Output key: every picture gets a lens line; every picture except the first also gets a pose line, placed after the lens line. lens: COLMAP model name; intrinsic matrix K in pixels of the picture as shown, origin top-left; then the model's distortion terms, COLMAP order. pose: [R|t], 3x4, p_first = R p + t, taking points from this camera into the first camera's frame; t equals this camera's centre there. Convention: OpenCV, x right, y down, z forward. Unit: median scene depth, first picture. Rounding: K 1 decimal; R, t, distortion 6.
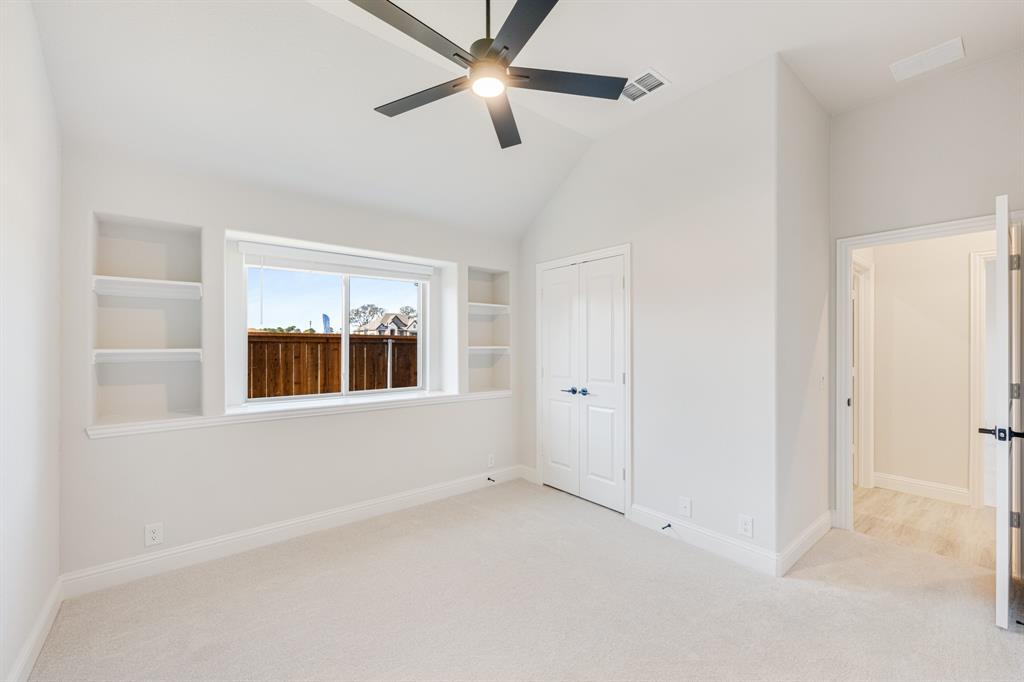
lens RADIAL K [[451.7, 0, 513.9], [0, 451.7, 346.3], [0, 0, 1]] dist [0.001731, 0.000048]
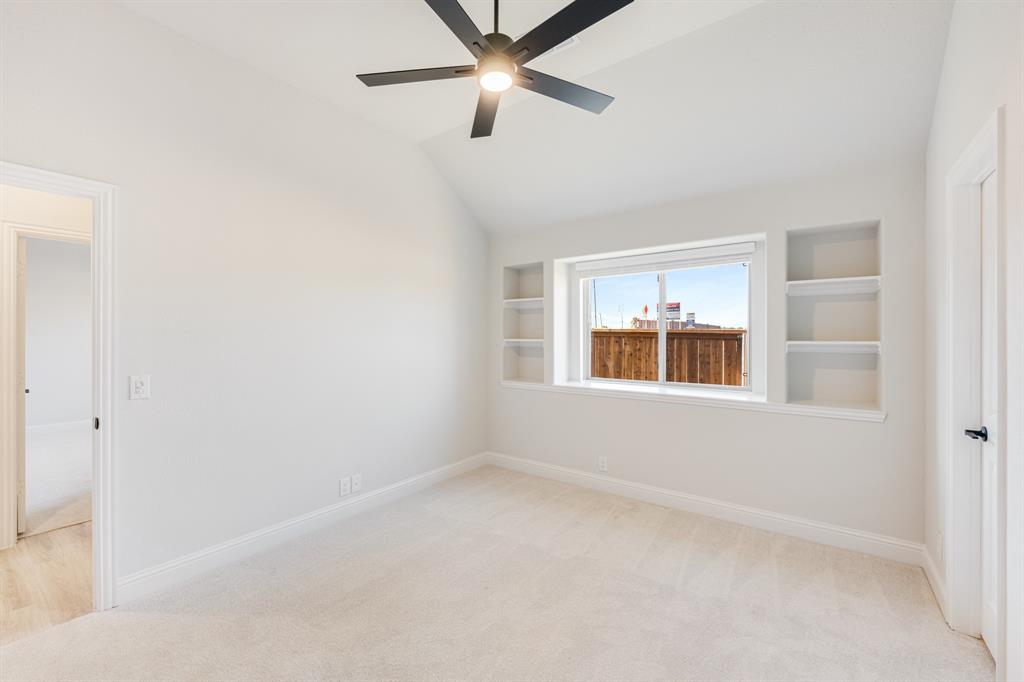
lens RADIAL K [[408.5, 0, 506.2], [0, 408.5, 339.2], [0, 0, 1]] dist [-0.000554, -0.000060]
pose [[0.199667, 0.004826, -0.979852, 0.496228], [-0.003489, 0.999985, 0.004215, -0.001952], [0.979858, 0.002577, 0.199681, 0.442451]]
